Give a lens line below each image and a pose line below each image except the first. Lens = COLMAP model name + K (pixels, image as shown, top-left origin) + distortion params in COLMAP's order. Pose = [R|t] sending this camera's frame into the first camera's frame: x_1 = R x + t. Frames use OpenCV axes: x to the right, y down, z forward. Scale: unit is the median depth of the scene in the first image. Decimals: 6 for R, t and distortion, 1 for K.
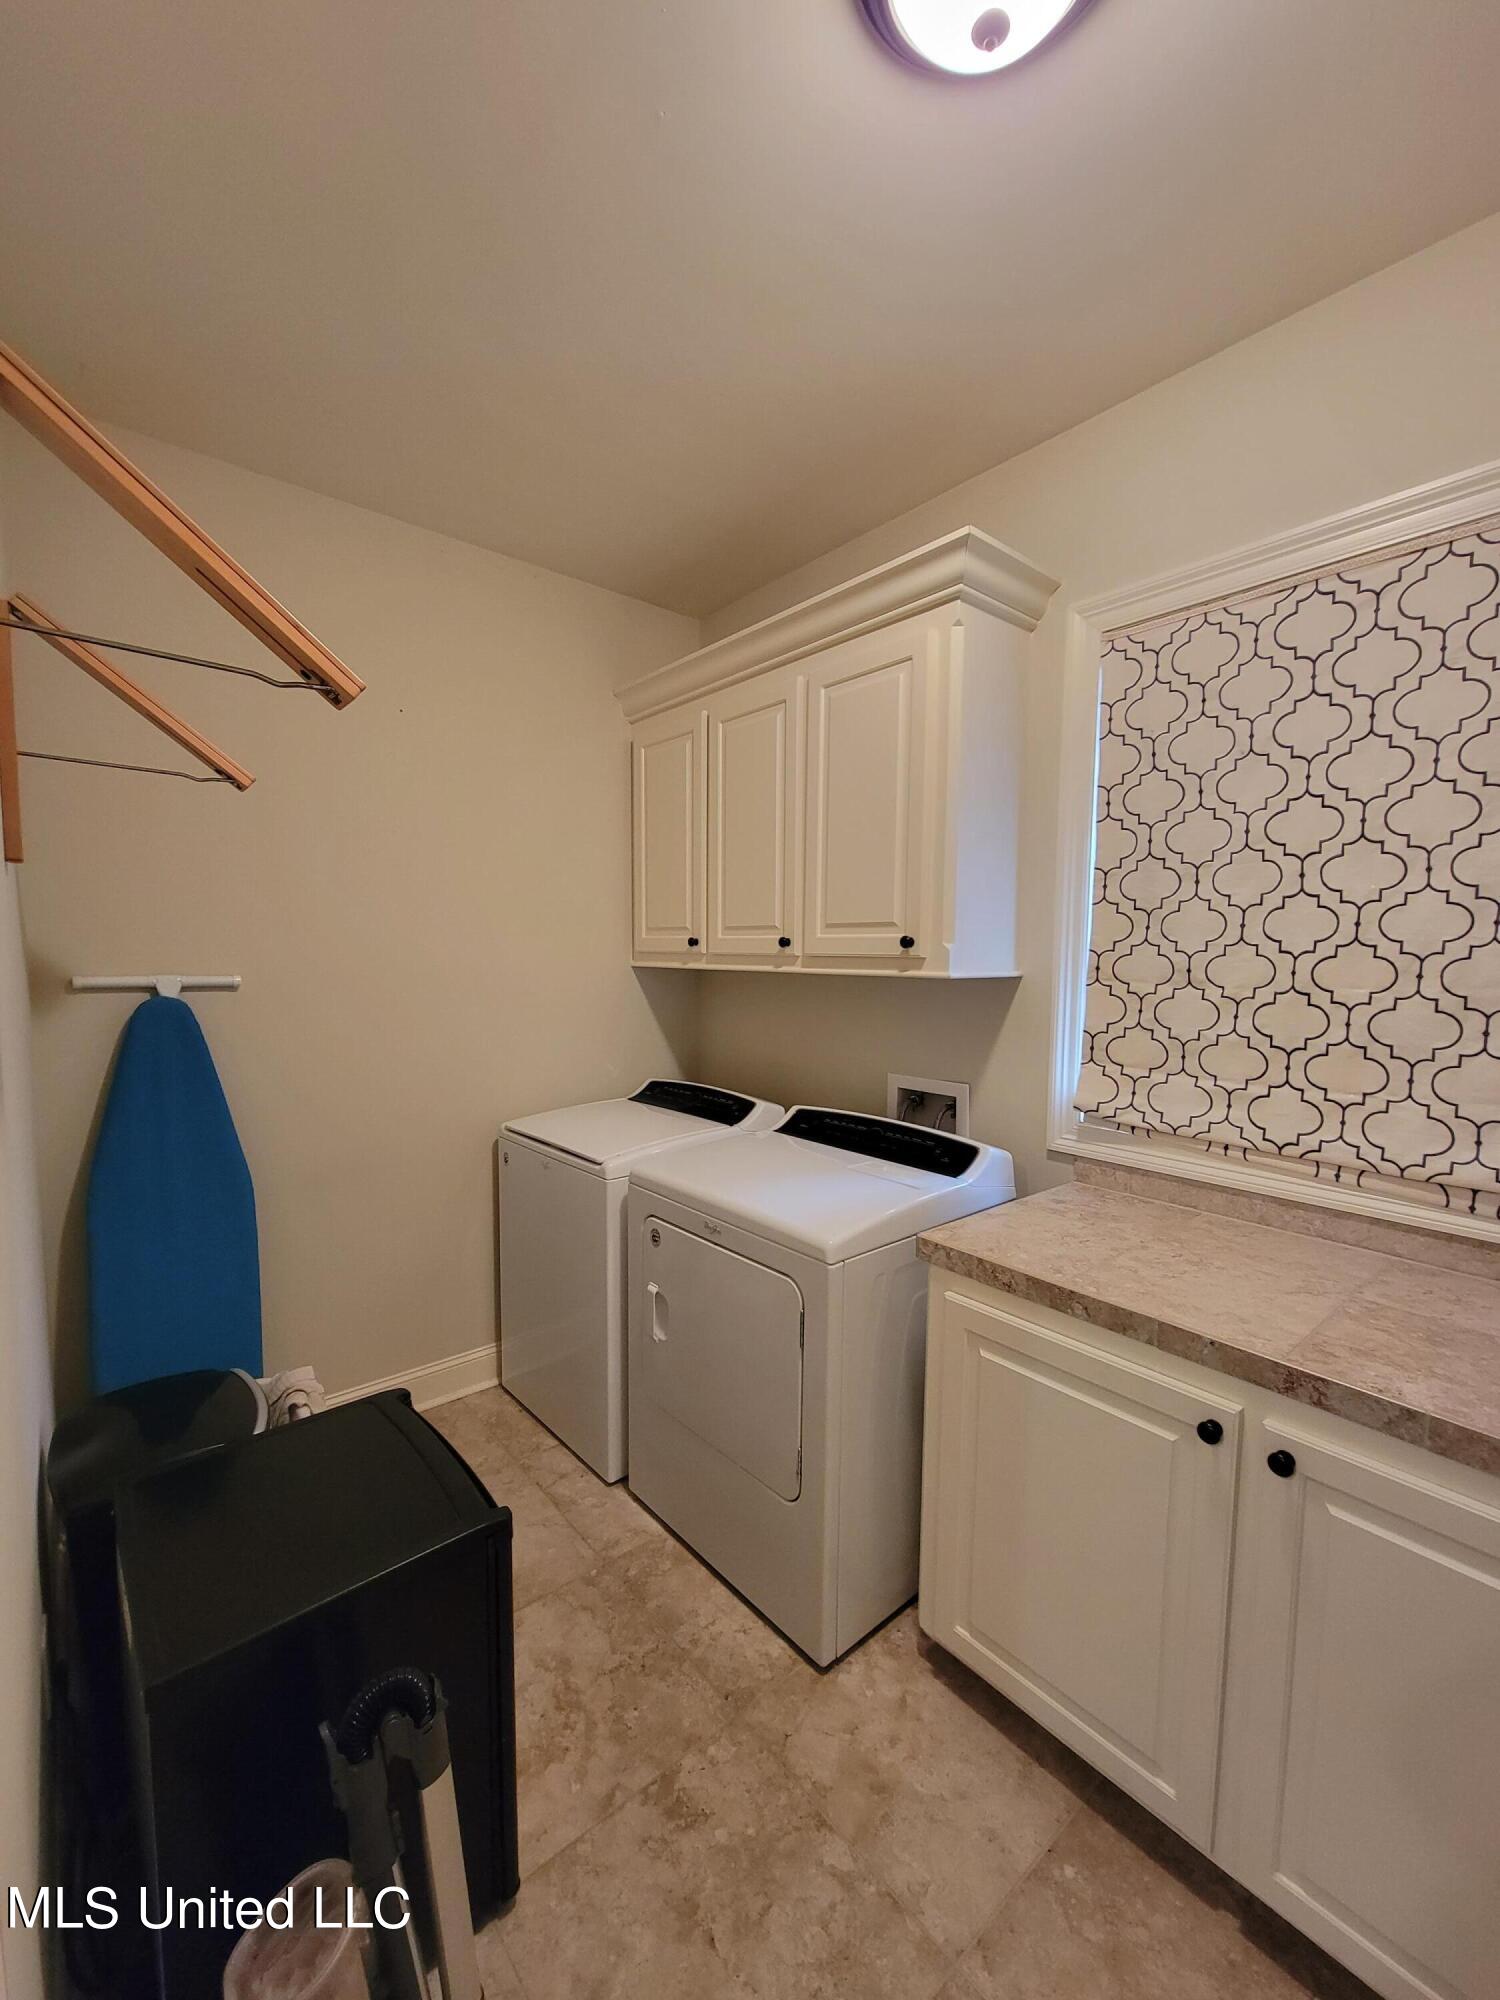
lens RADIAL K [[814.2, 0, 745.8], [0, 814.2, 1009.0], [0, 0, 1]] dist [-0.002345, -0.000765]
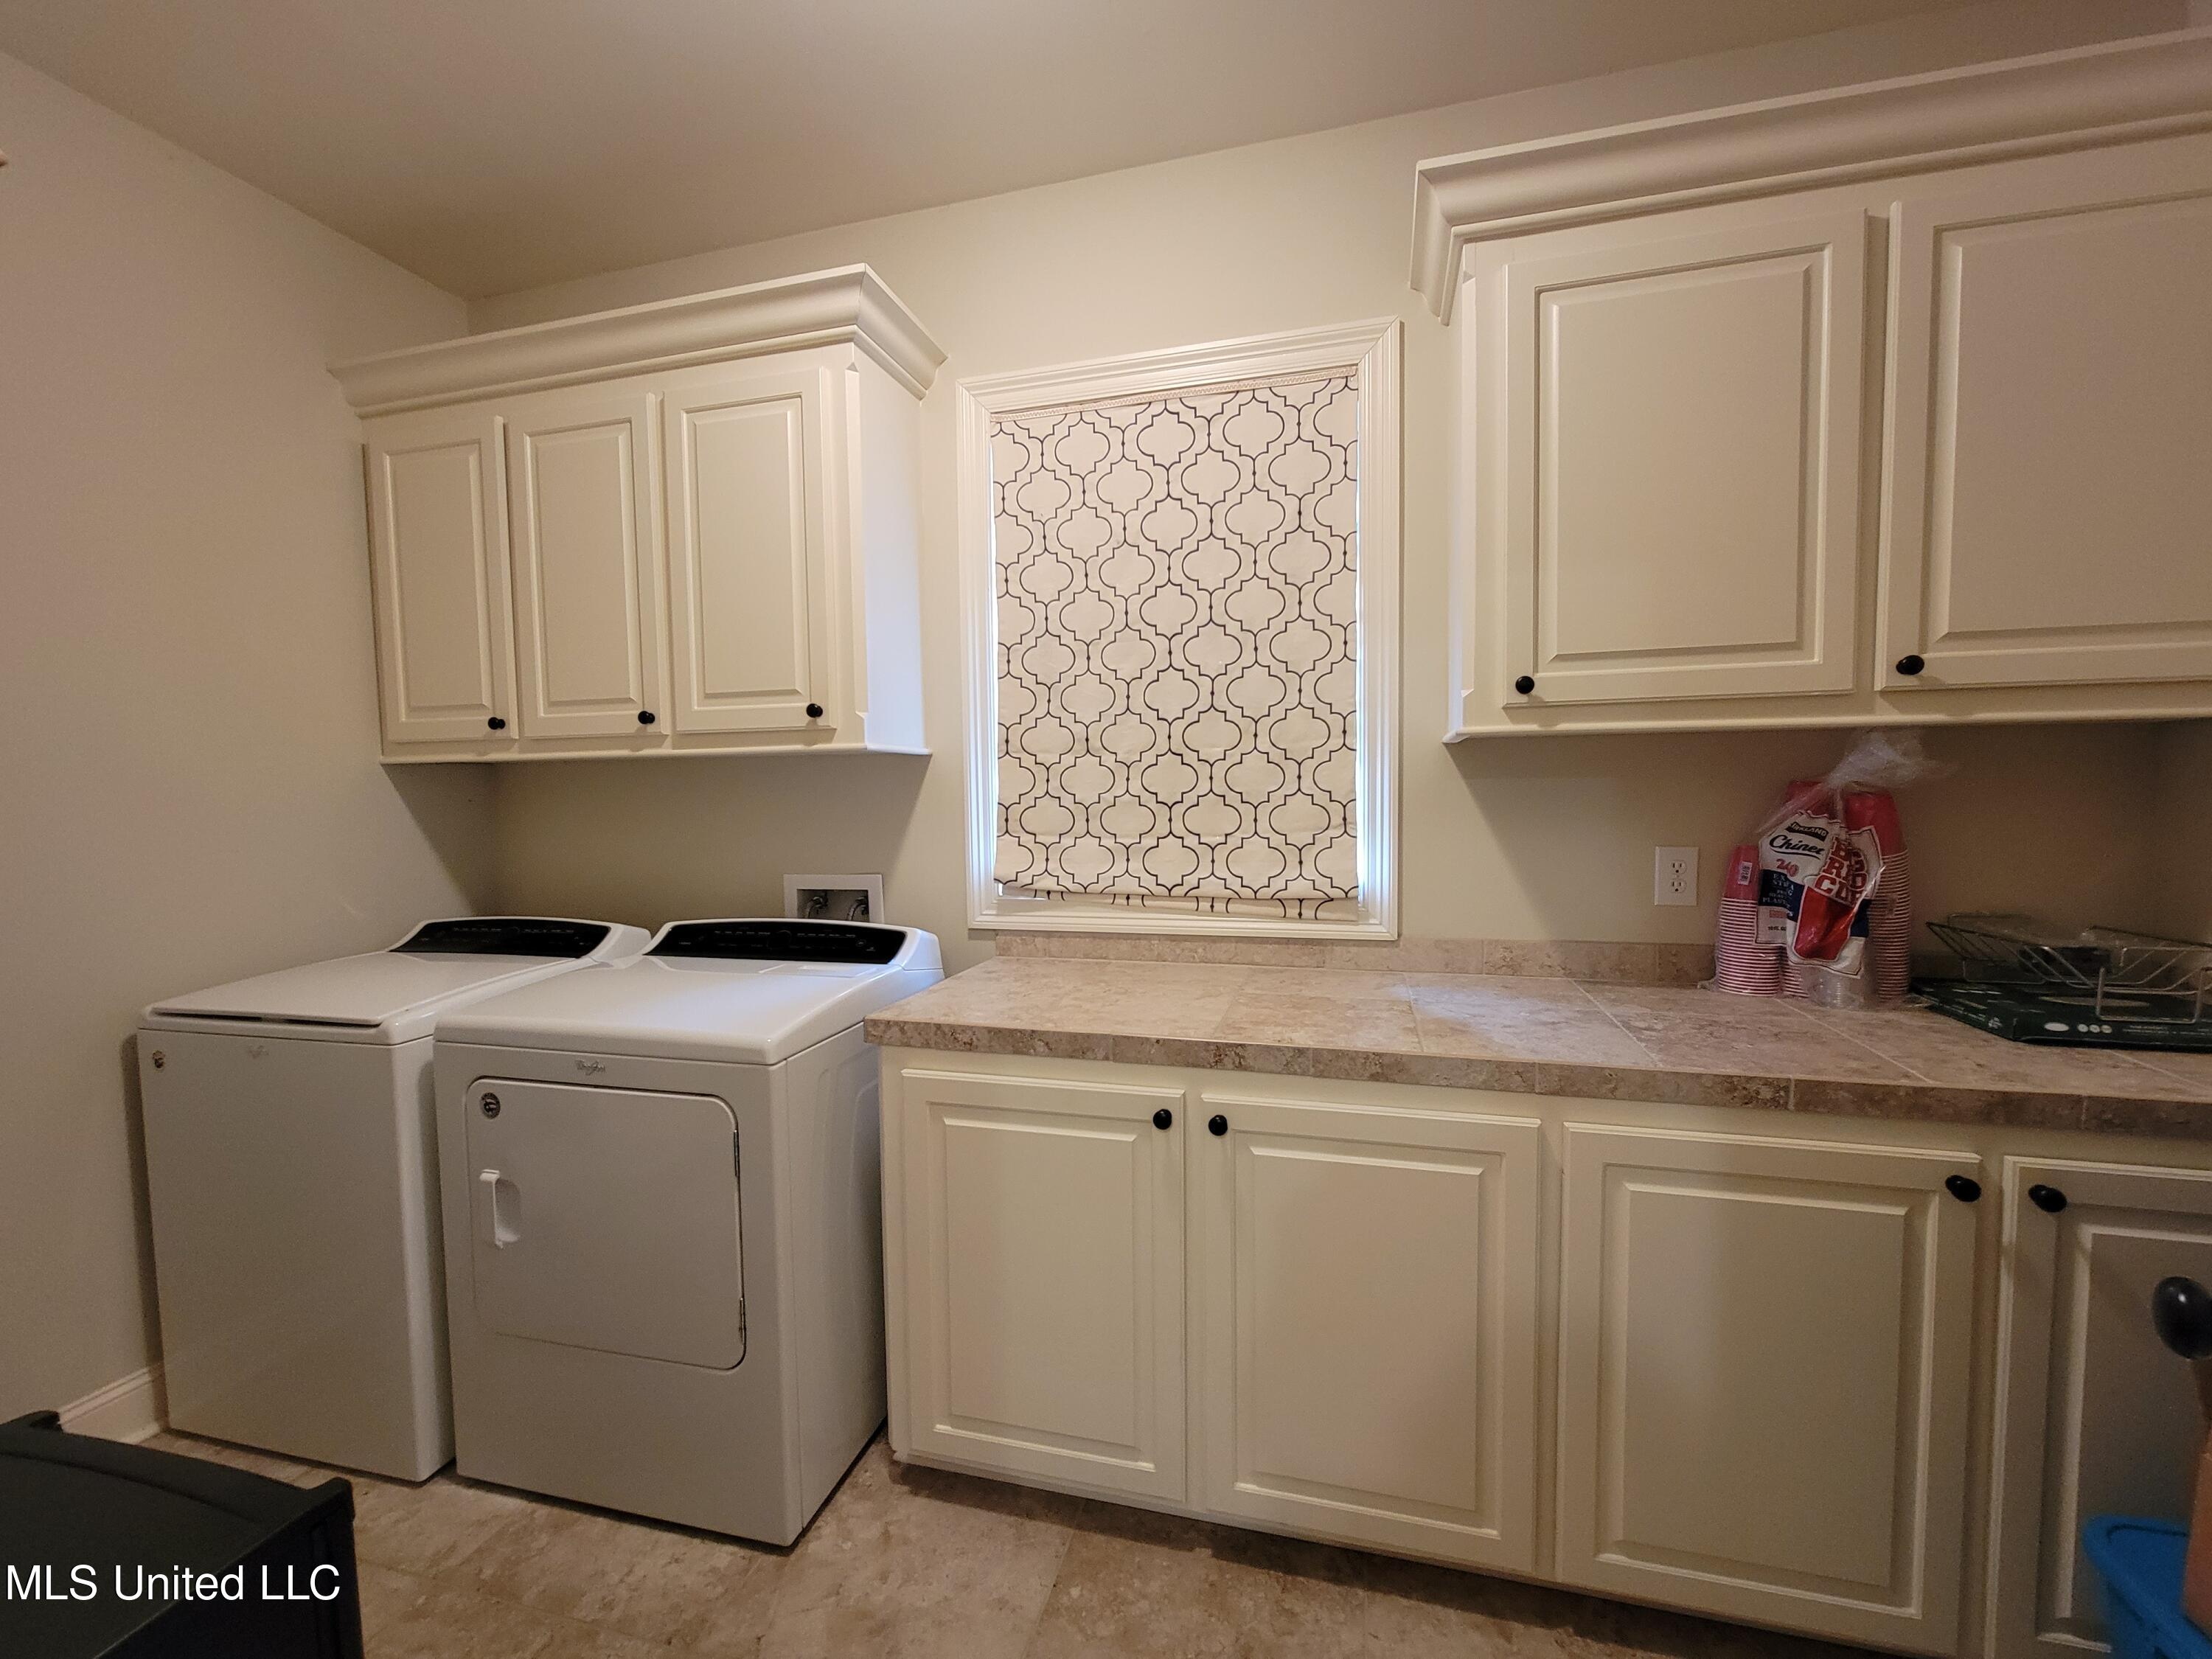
lens RADIAL K [[900.5, 0, 1123.9], [0, 900.5, 837.3], [0, 0, 1]] dist [-0.002345, -0.000765]
pose [[0.813573, -0.051458, 0.579181, -0.118606], [0.065705, 0.997832, -0.003641, 0.092818], [-0.577739, 0.041017, 0.815191, 0.002495]]
